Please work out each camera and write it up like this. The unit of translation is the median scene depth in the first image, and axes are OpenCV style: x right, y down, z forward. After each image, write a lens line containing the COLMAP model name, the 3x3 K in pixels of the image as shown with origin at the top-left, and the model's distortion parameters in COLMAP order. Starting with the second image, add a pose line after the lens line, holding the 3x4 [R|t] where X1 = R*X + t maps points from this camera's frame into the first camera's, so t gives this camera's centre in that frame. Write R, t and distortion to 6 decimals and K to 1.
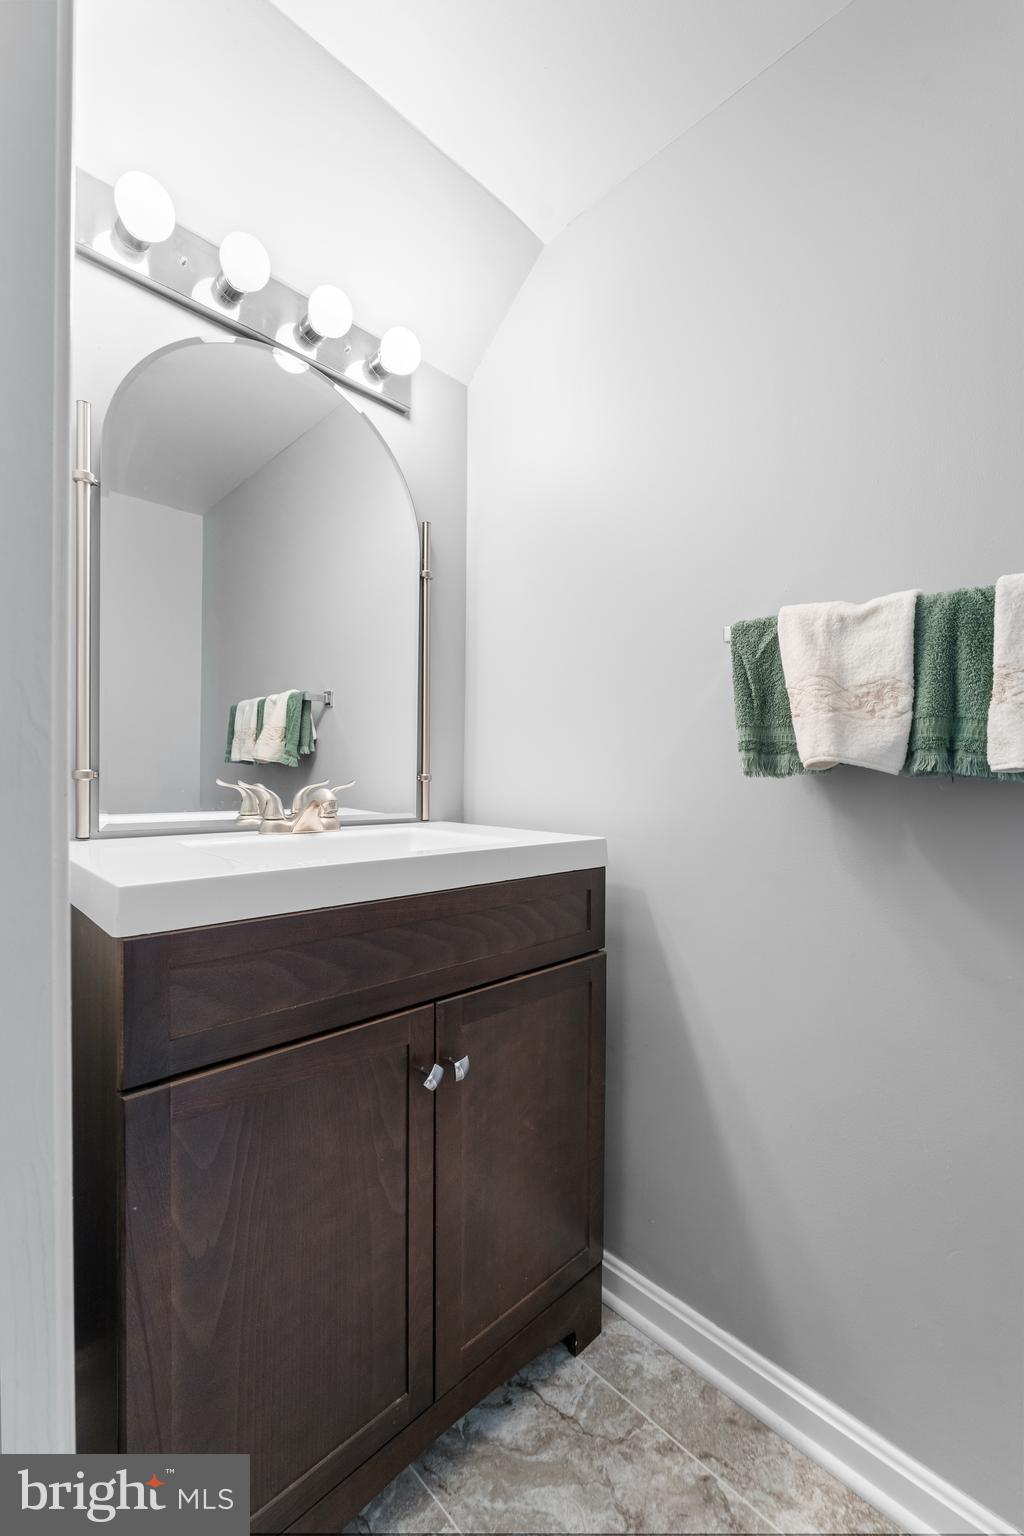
lens RADIAL K [[652.5, 0, 512.0], [0, 652.5, 768.0], [0, 0, 1]] dist [-0.005260, -0.000007]
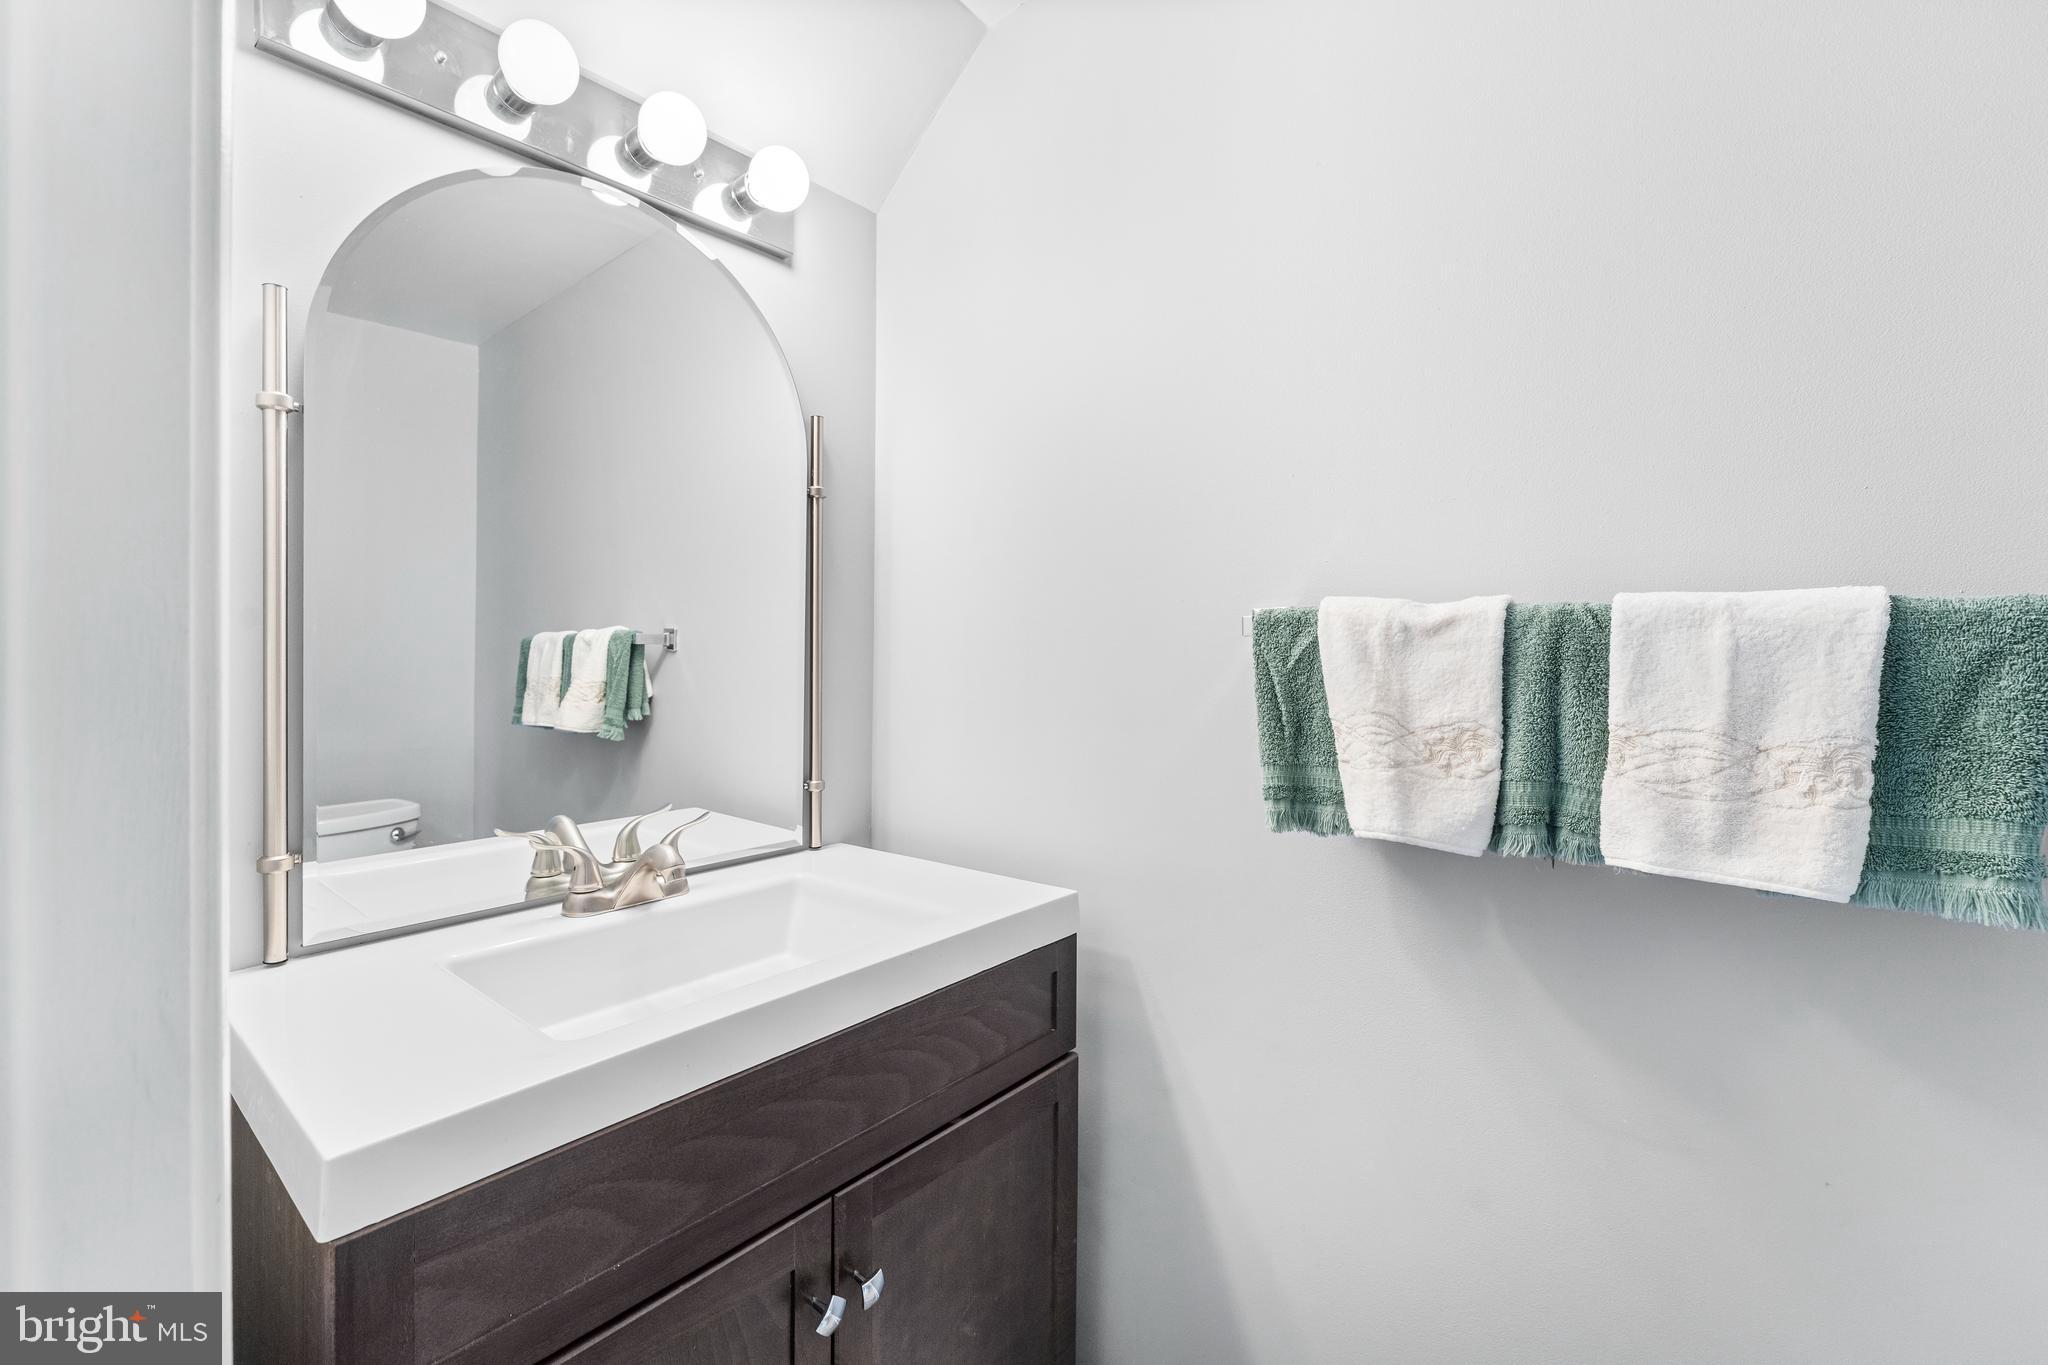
lens RADIAL K [[901.1, 0, 1020.4], [0, 901.1, 639.7], [0, 0, 1]] dist [-0.003054, -0.000522]
pose [[0.995441, -0.001110, 0.095377, -0.011568], [0.001067, 0.999999, 0.000499, -0.200858], [-0.095377, -0.000395, 0.995441, 0.045543]]
